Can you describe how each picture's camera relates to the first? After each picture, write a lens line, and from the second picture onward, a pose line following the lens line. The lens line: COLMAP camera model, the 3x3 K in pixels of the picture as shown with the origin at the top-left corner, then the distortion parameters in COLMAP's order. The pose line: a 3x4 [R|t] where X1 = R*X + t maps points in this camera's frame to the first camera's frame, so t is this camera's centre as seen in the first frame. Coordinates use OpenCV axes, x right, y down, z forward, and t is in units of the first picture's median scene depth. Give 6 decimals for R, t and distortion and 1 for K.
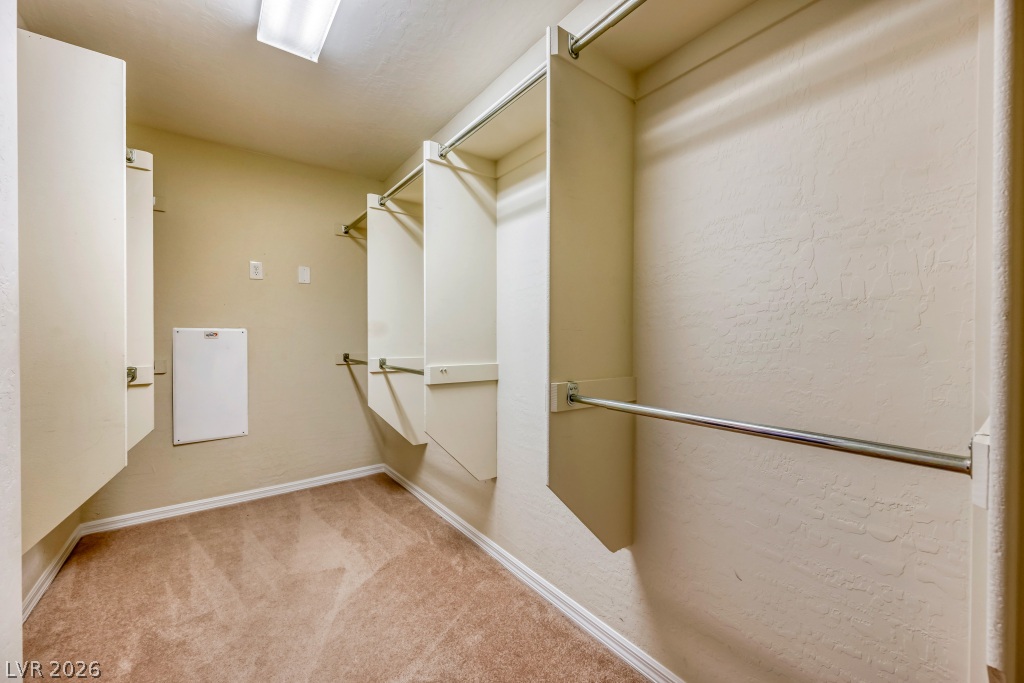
lens RADIAL K [[398.2, 0, 513.7], [0, 398.2, 345.1], [0, 0, 1]] dist [-0.001591, 0.000723]
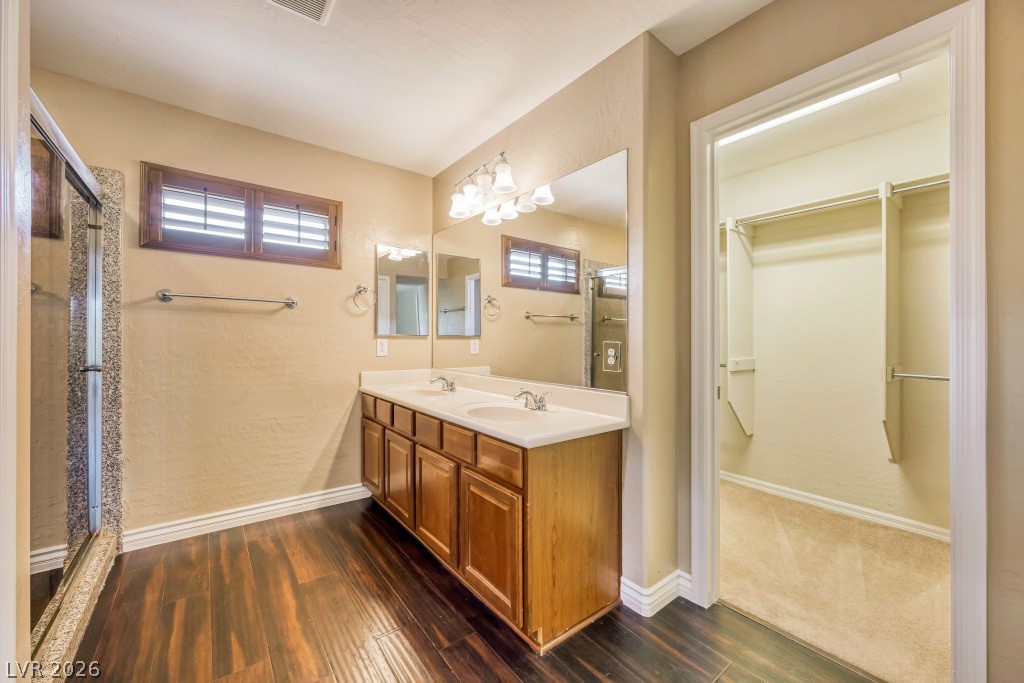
lens RADIAL K [[398.2, 0, 514.7], [0, 398.2, 340.5], [0, 0, 1]] dist [-0.001591, 0.000723]
pose [[0.999957, 0.002704, 0.008901, -1.086118], [-0.002519, 0.999781, -0.020757, 0.011904], [-0.008955, 0.020734, 0.999745, -0.572841]]
